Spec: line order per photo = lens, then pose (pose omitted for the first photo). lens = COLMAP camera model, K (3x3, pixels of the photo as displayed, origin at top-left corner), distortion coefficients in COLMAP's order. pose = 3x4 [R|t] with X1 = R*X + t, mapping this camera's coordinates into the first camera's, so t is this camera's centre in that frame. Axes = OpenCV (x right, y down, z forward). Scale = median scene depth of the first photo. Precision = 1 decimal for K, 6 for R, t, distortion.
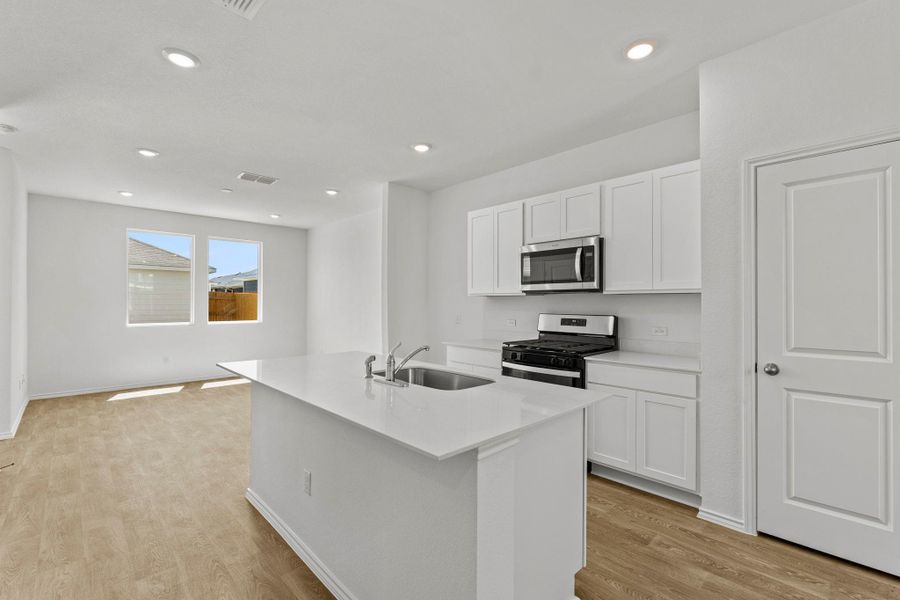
lens RADIAL K [[394.1, 0, 453.4], [0, 394.1, 305.6], [0, 0, 1]] dist [-0.000226, -0.000173]
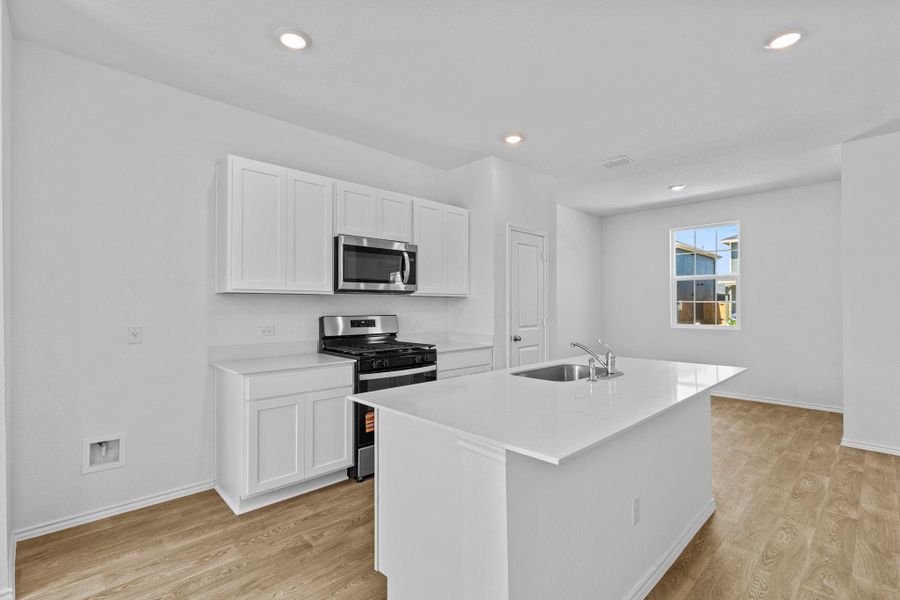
lens RADIAL K [[417.4, 0, 463.8], [0, 417.4, 296.7], [0, 0, 1]] dist [0.008819, 0.000627]
pose [[-0.002771, 0.018964, 0.999816, -0.712831], [0.006618, 0.999799, -0.018946, -0.002637], [-0.999974, 0.006564, -0.002896, 0.744363]]
